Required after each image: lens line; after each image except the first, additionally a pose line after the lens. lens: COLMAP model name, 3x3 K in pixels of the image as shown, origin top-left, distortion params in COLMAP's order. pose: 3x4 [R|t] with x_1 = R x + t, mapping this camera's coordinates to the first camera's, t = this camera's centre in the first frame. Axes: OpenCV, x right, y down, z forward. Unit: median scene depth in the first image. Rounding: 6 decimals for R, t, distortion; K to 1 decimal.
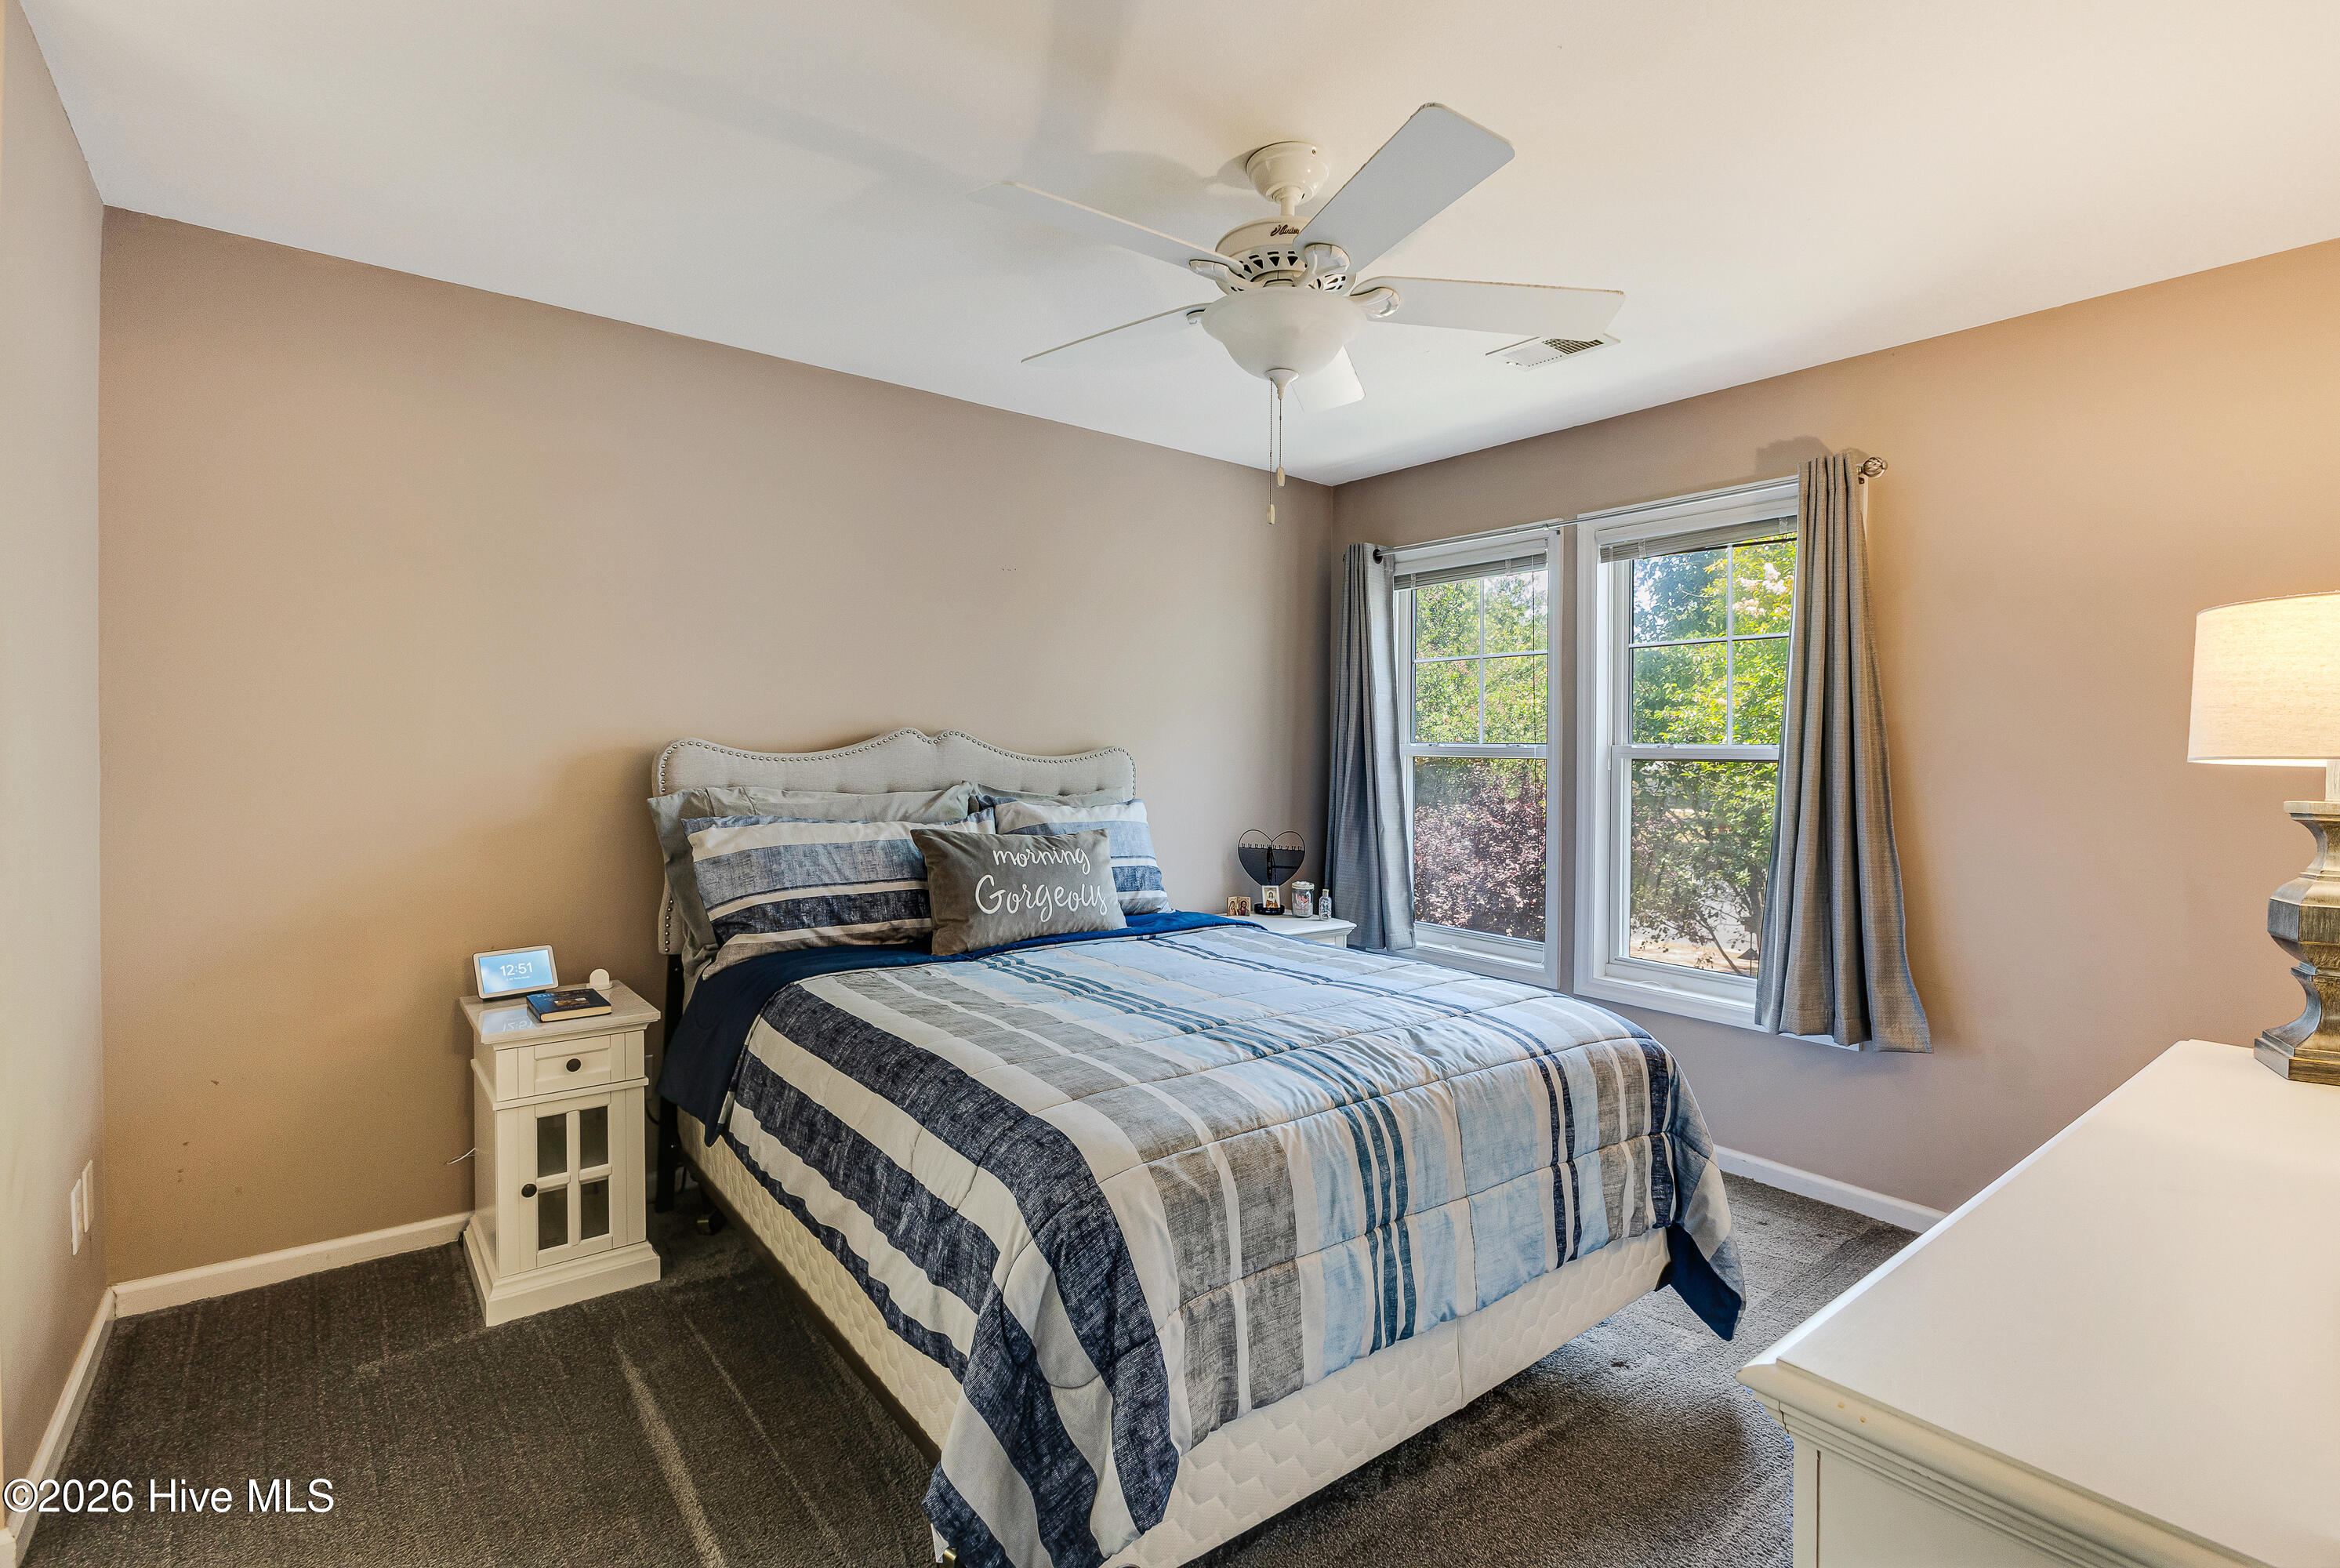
lens RADIAL K [[1069.8, 0, 1170.0], [0, 1069.8, 784.0], [0, 0, 1]] dist [0.000105, 0.000010]
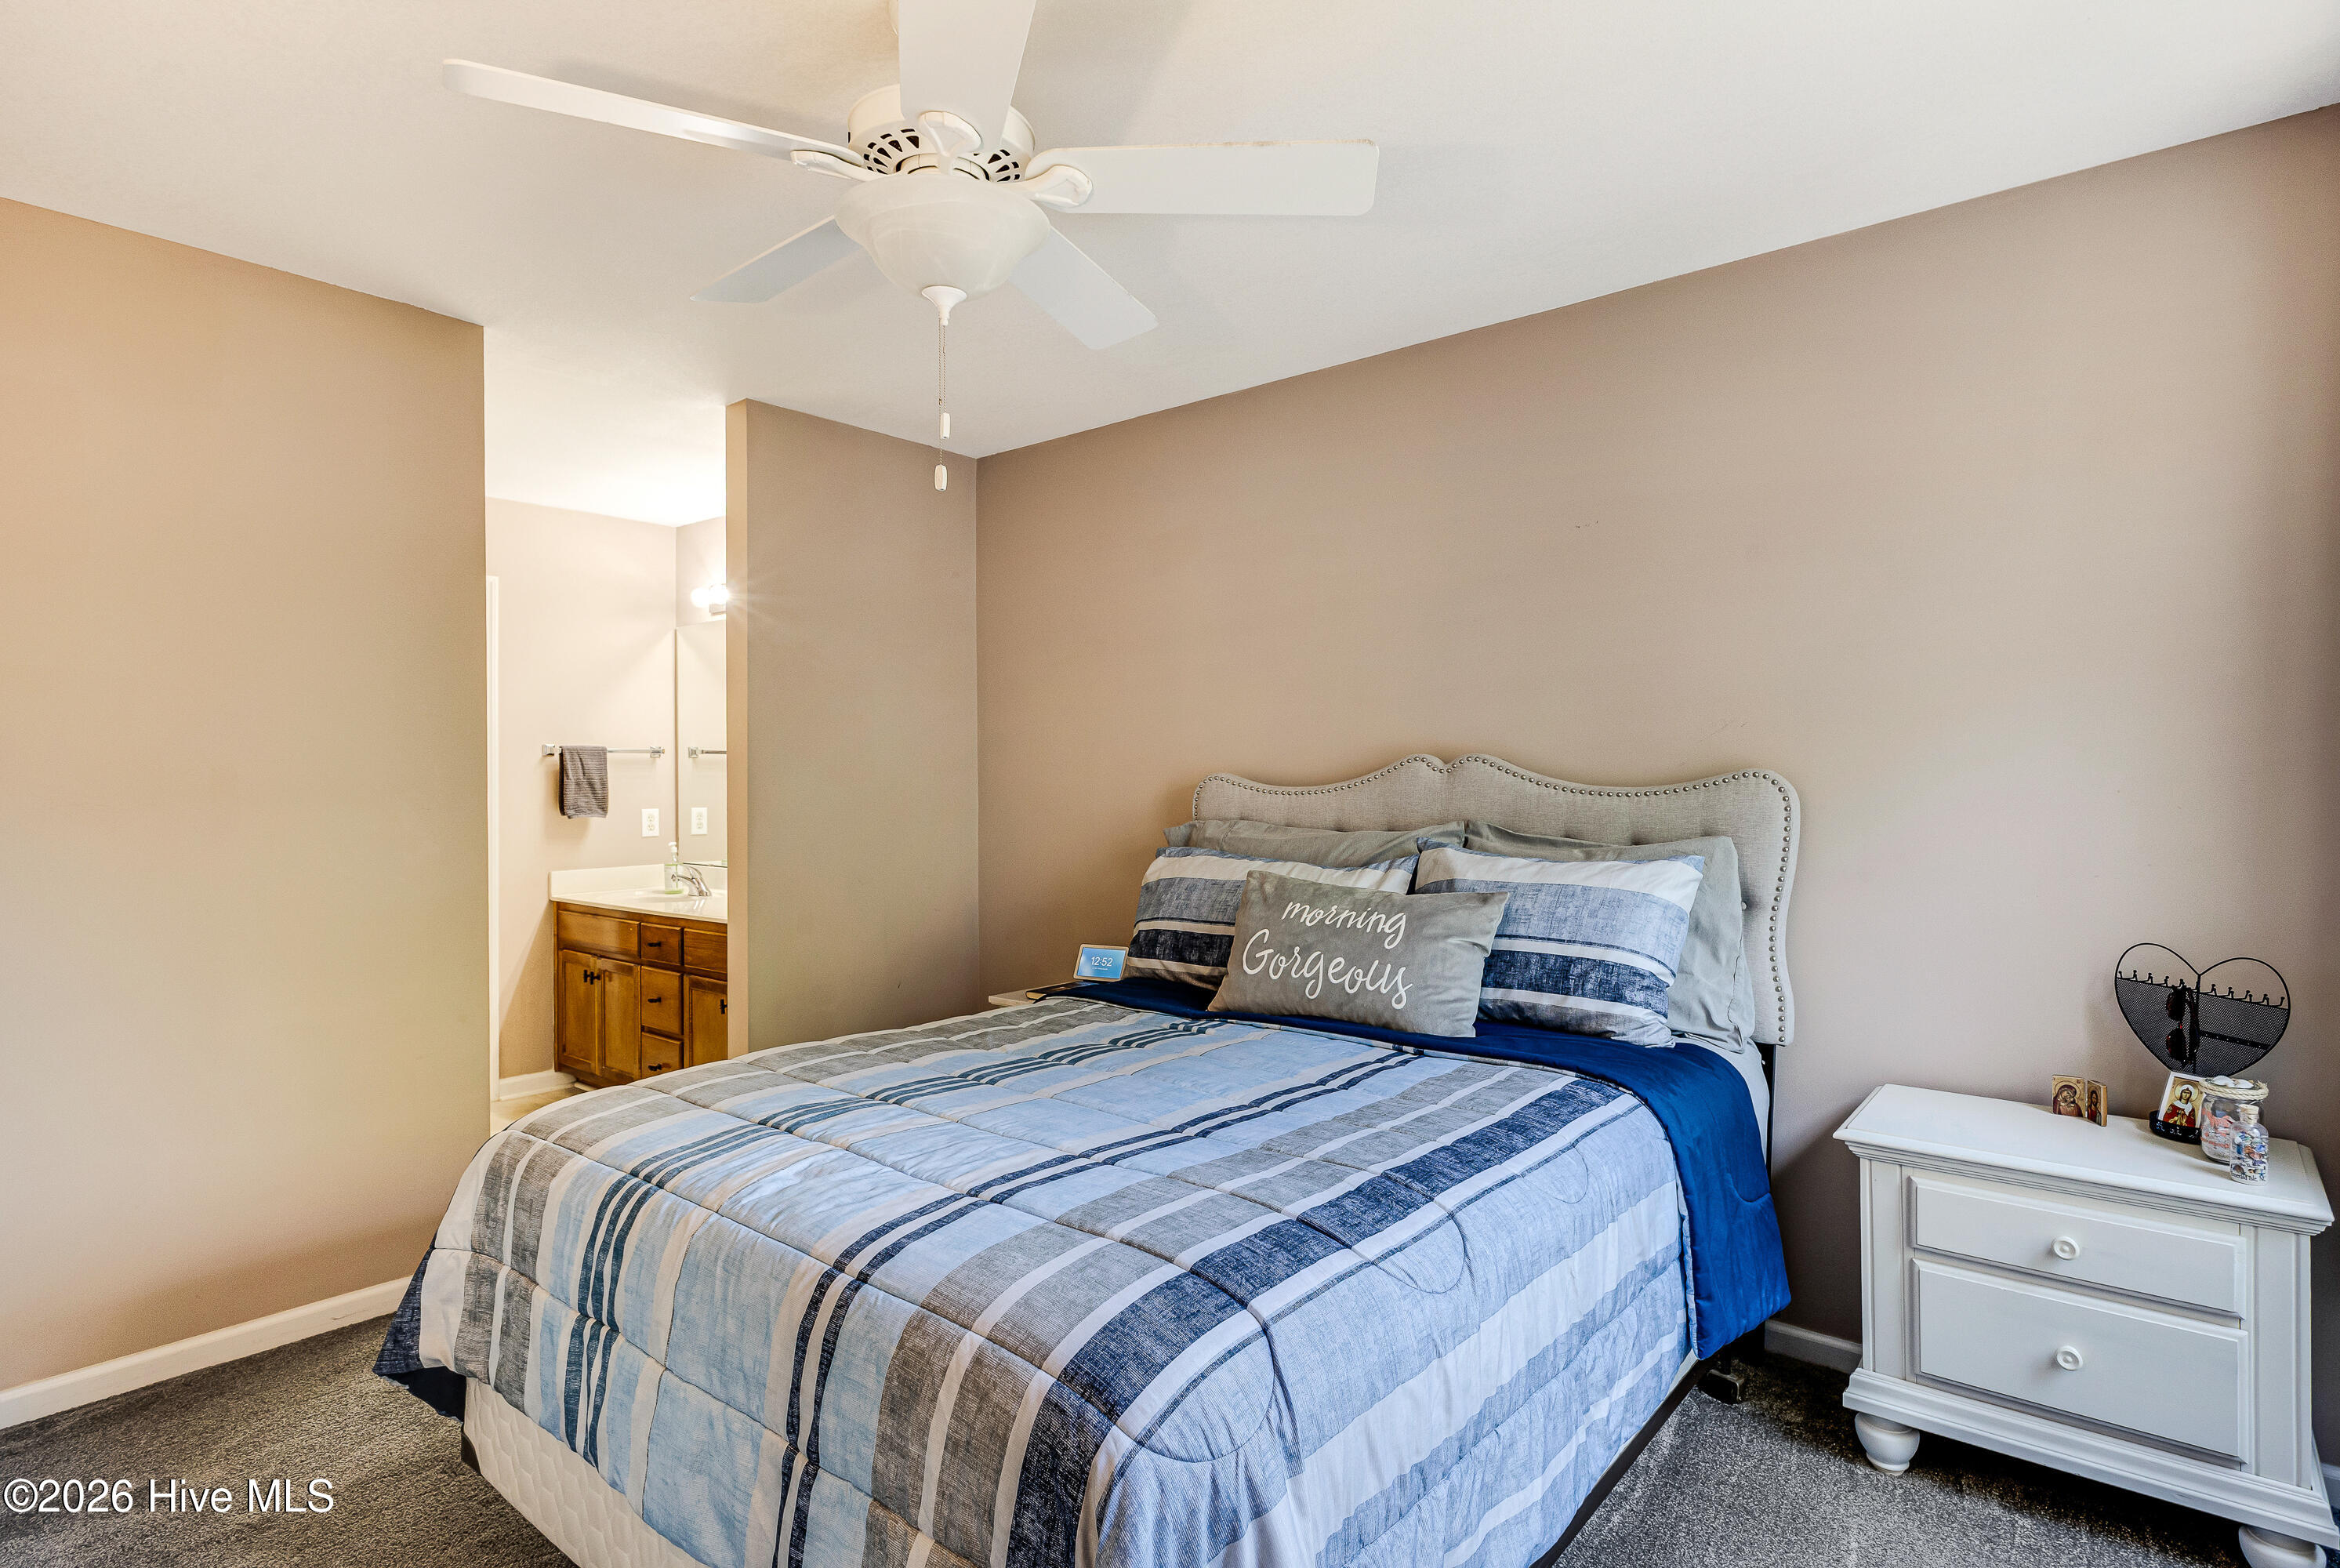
lens RADIAL K [[1240.1, 0, 1170.0], [0, 1240.1, 784.0], [0, 0, 1]] dist [0.036574, -0.000010]
pose [[0.216613, -0.006537, -0.976236, 0.756270], [-0.013886, 0.999856, -0.009776, -0.019286], [0.976159, 0.015674, 0.216491, 0.692964]]
